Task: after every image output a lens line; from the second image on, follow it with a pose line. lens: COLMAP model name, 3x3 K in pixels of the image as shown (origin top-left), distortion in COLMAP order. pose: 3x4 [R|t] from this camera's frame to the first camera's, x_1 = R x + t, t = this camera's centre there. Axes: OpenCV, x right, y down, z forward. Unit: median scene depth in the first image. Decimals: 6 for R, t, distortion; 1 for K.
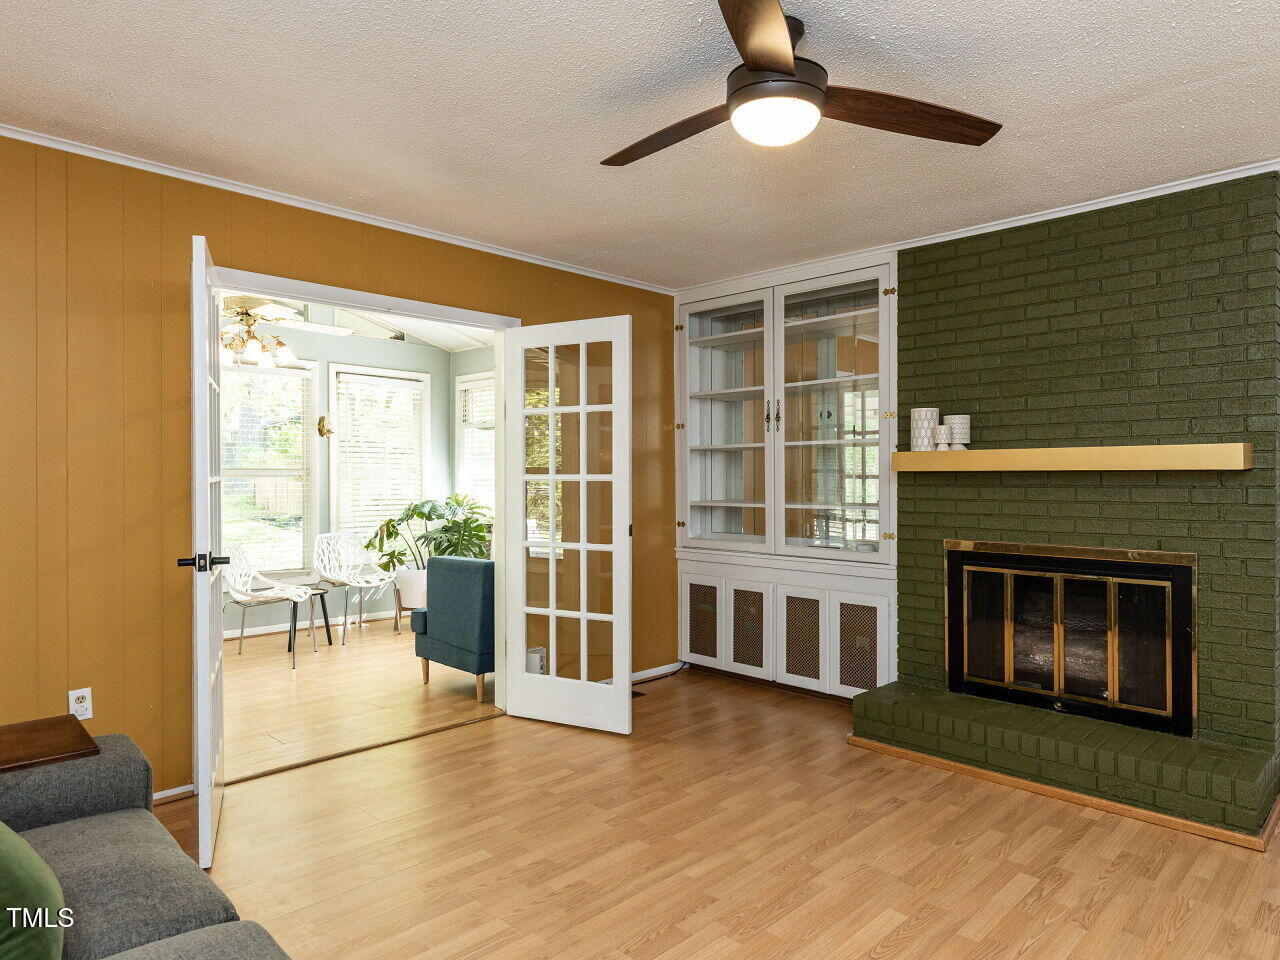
lens RADIAL K [[809.5, 0, 640.0], [0, 809.5, 480.0], [0, 0, 1]] dist [-0.000050, -0.001527]
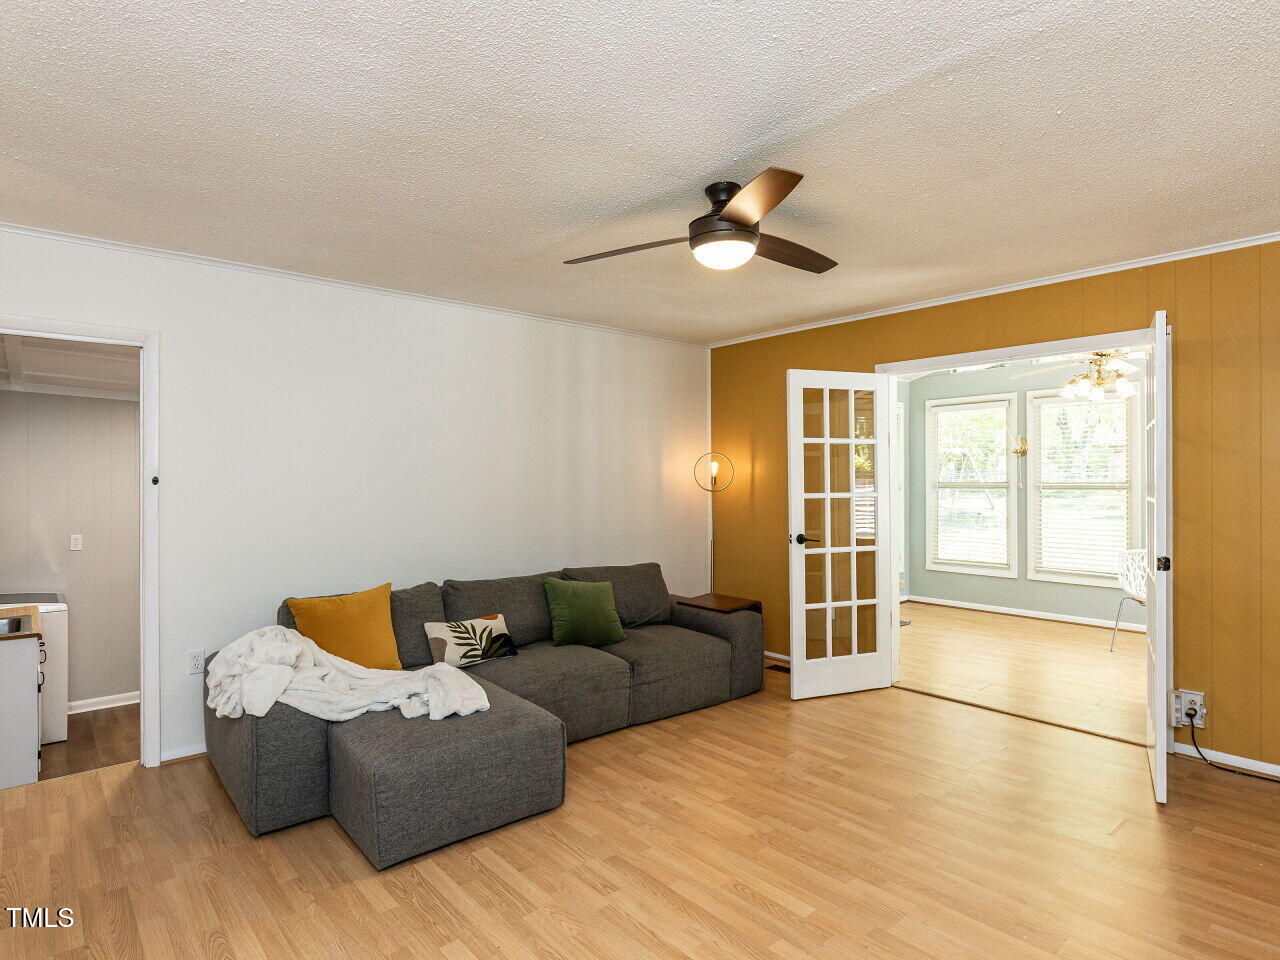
lens RADIAL K [[708.3, 0, 640.0], [0, 708.3, 480.0], [0, 0, 1]] dist [-0.005264, -0.000564]
pose [[-0.076509, -0.002581, -0.997066, 0.723764], [-0.003348, 0.999992, -0.002332, -0.020201], [0.997063, 0.003160, -0.076517, 0.482118]]
